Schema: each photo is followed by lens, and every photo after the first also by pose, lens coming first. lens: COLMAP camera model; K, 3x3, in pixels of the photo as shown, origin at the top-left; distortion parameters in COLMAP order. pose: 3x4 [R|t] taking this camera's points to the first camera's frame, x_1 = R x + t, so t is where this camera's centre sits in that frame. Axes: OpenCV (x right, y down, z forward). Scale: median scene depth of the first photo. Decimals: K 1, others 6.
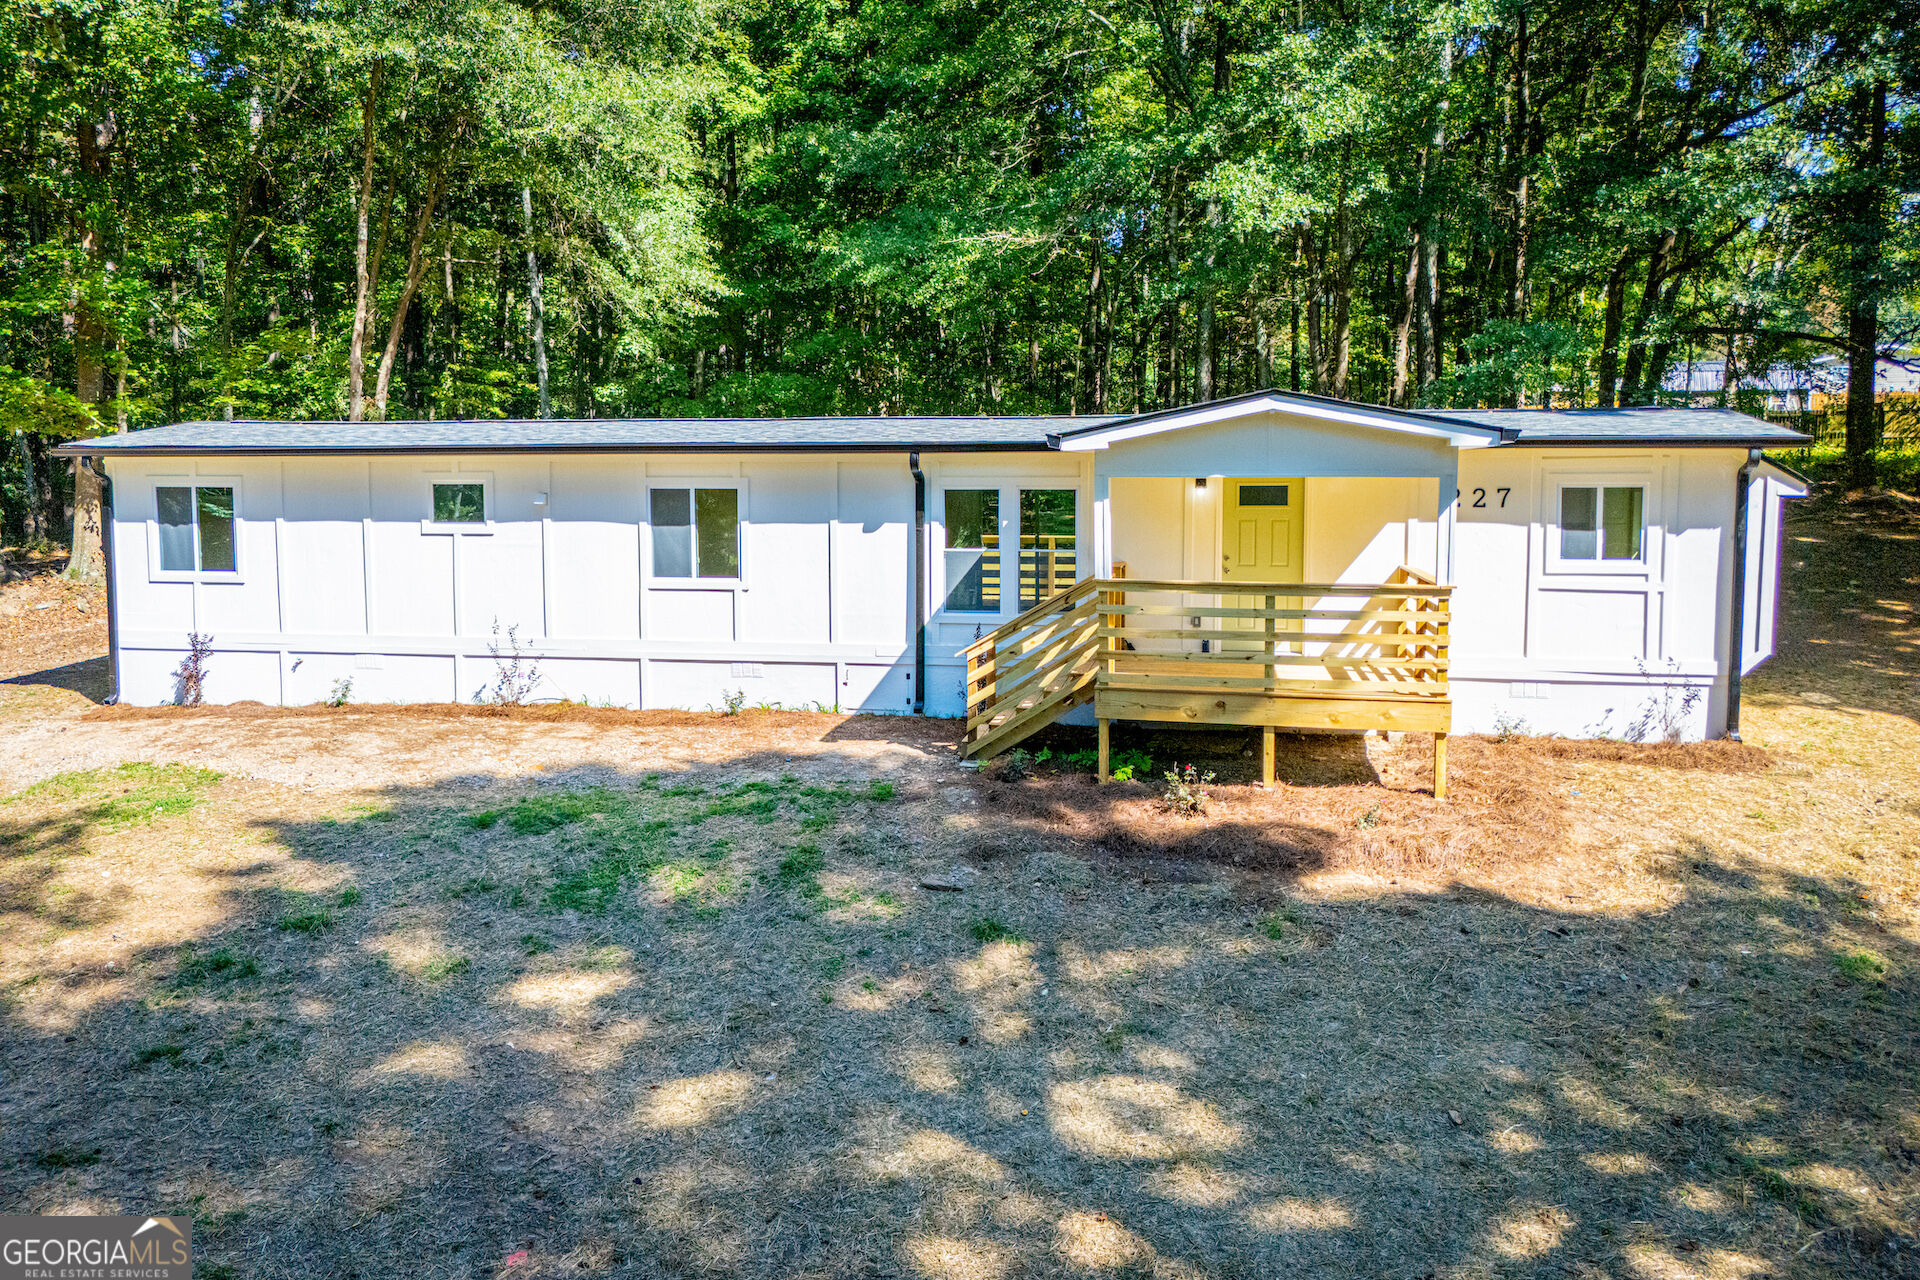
lens RADIAL K [[1392.1, 0, 956.8], [0, 1392.1, 580.3], [0, 0, 1]] dist [0.035929, -0.006033]
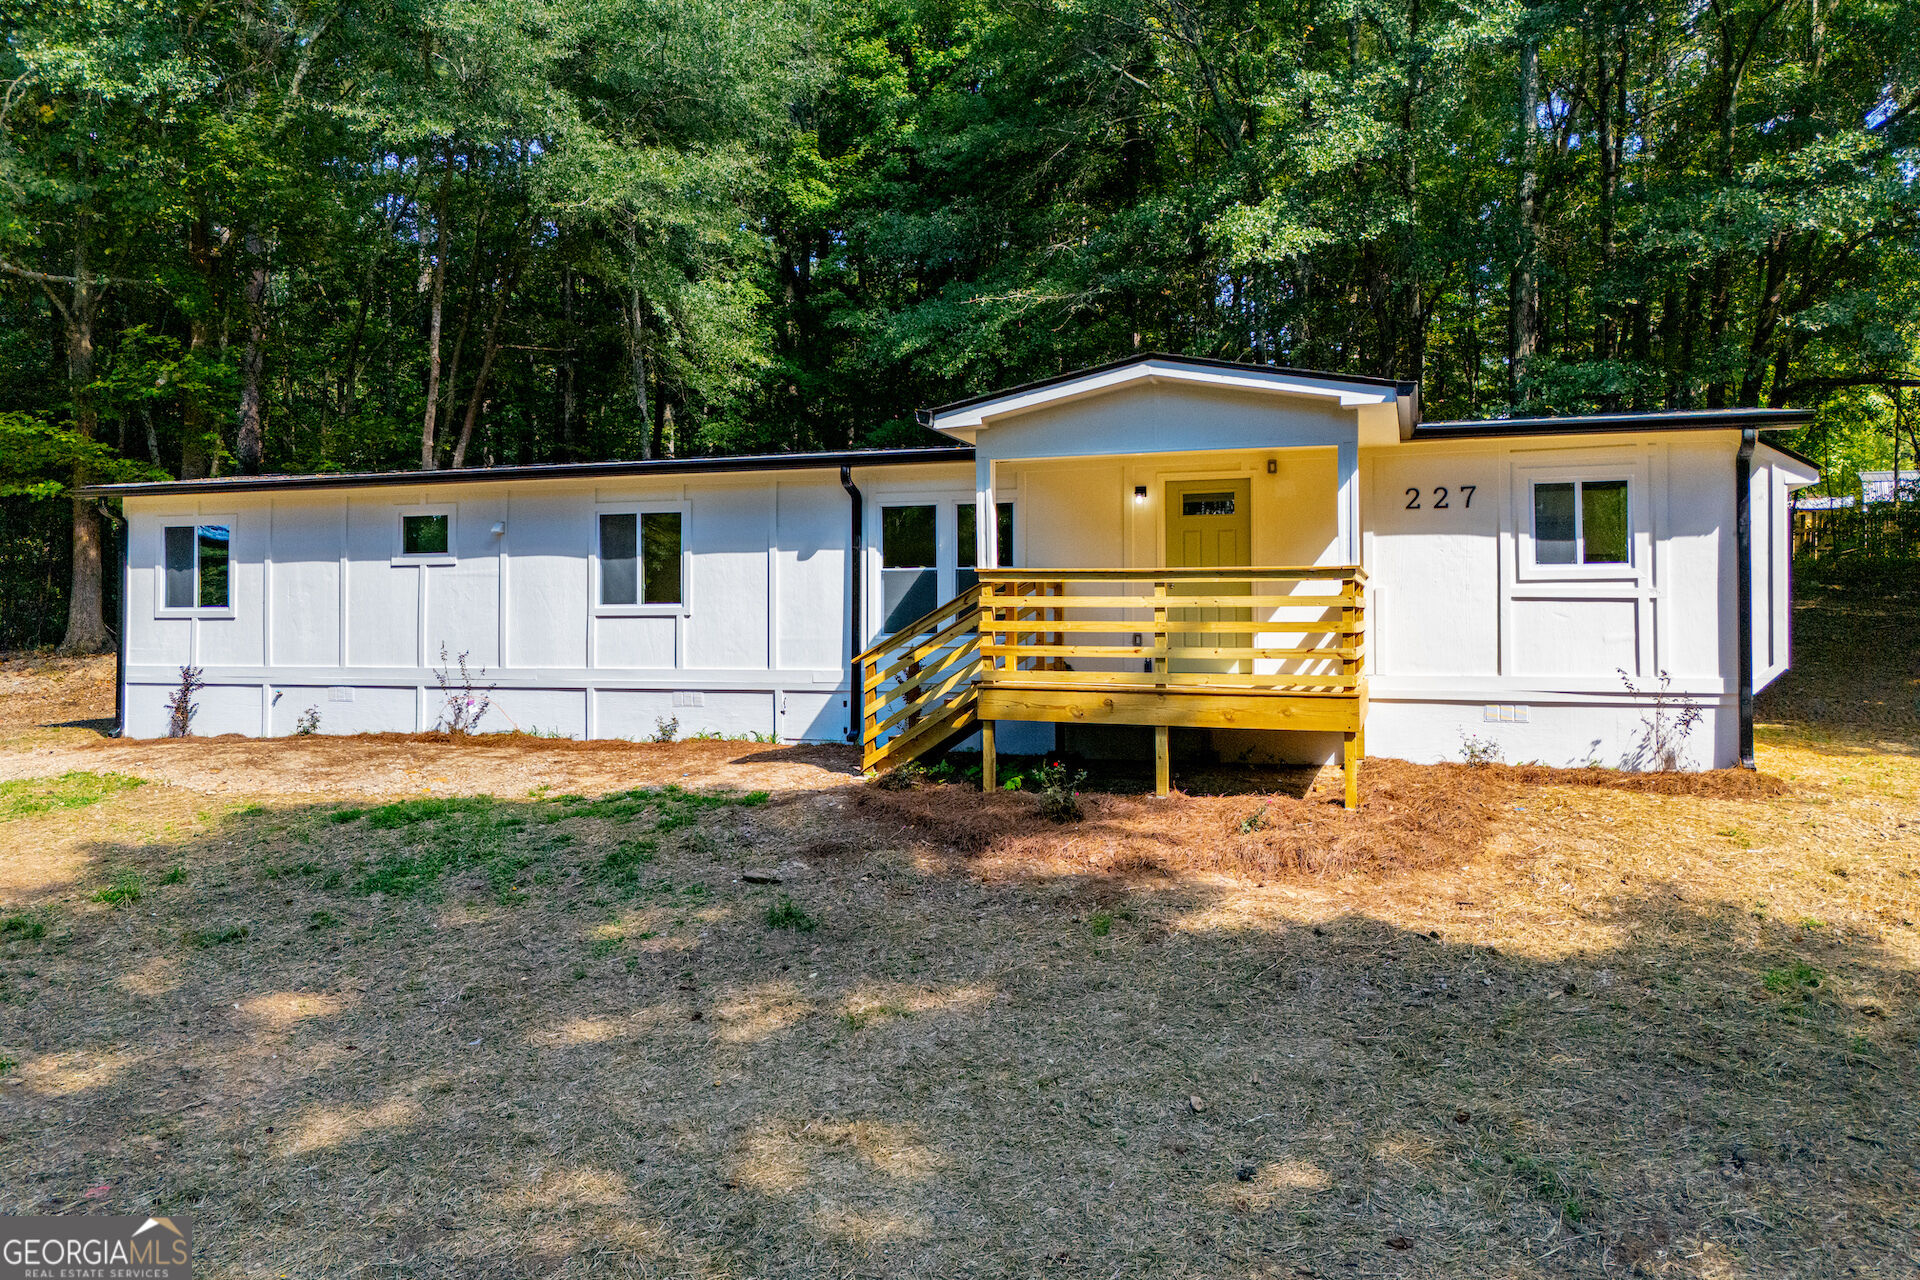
lens RADIAL K [[1390.6, 0, 961.6], [0, 1390.6, 602.9], [0, 0, 1]] dist [0.035111, -0.001720]
pose [[0.989884, -0.001896, -0.141867, 0.177358], [-0.011367, 0.995637, -0.092621, 0.086665], [0.141424, 0.093296, 0.985543, 0.068877]]
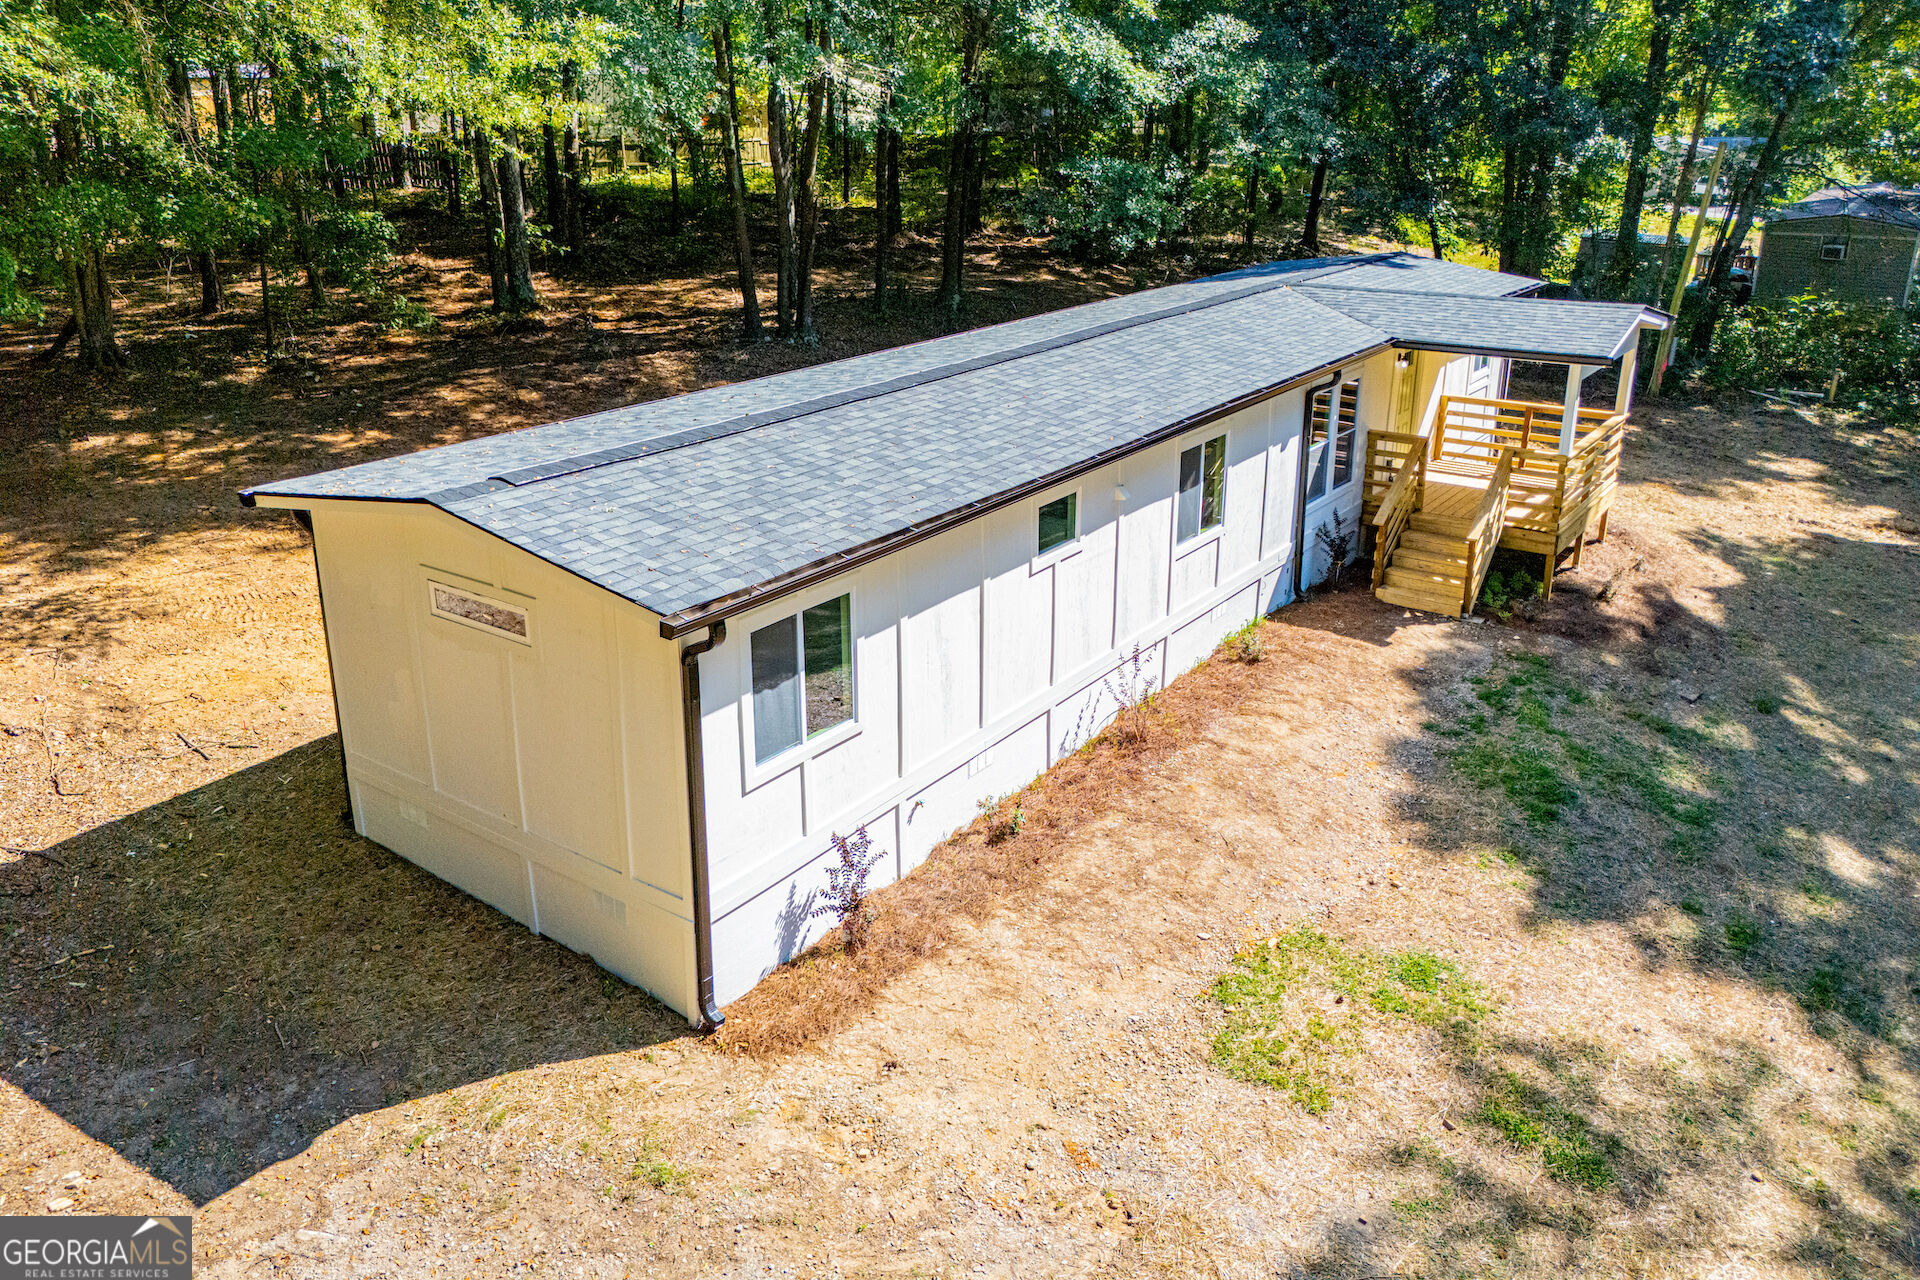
lens RADIAL K [[1430.6, 0, 957.4], [0, 1430.6, 547.6], [0, 0, 1]] dist [0.021069, 0.000058]
pose [[0.429752, -0.273468, 0.860539, -1.112081], [0.078847, 0.960759, 0.265941, -0.268604], [-0.899498, -0.046438, 0.434451, 0.737432]]
